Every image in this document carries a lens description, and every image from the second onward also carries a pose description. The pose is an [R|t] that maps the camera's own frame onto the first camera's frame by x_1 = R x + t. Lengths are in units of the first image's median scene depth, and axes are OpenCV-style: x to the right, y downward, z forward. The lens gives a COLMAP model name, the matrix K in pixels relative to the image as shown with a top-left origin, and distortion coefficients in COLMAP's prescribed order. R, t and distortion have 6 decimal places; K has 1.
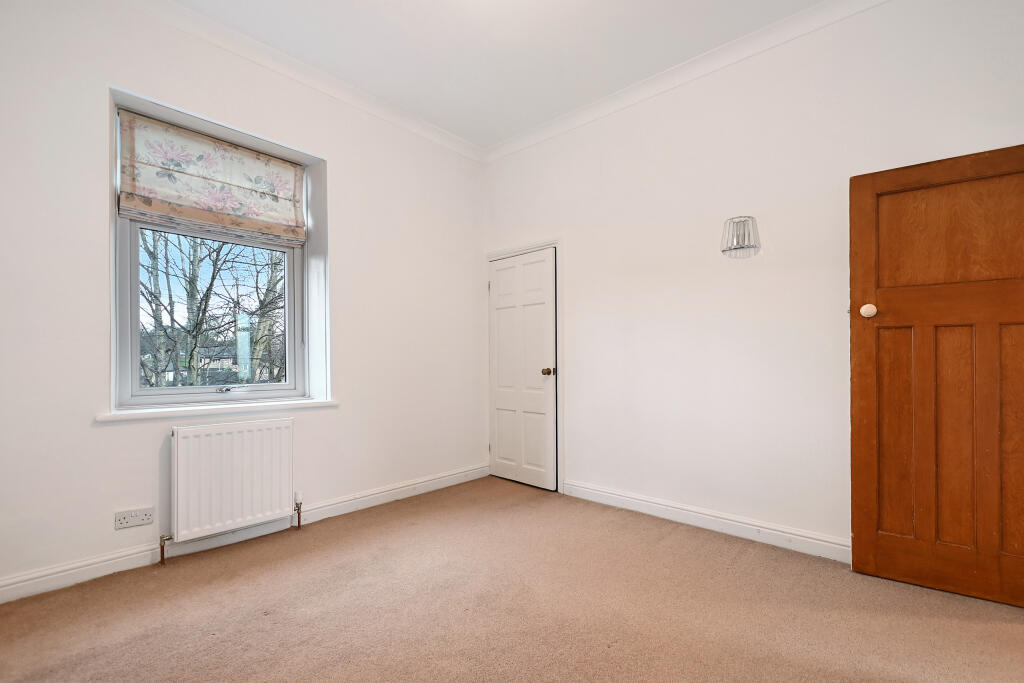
lens RADIAL K [[456.6, 0, 514.3], [0, 456.6, 368.5], [0, 0, 1]] dist [0.000918, -0.000015]
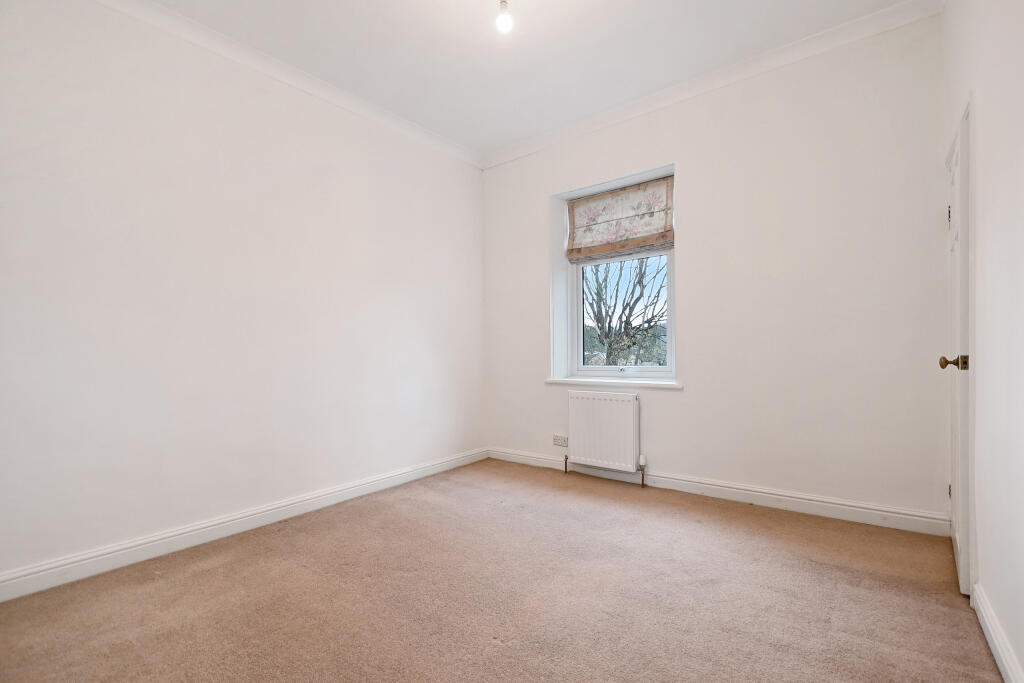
lens RADIAL K [[467.6, 0, 512.0], [0, 467.6, 341.5], [0, 0, 1]] dist [-0.000822, -0.000377]
pose [[0.054183, -0.013688, -0.998437, 0.749882], [0.009902, 0.999864, -0.013170, -0.020318], [0.998482, -0.009173, 0.054311, 0.592592]]
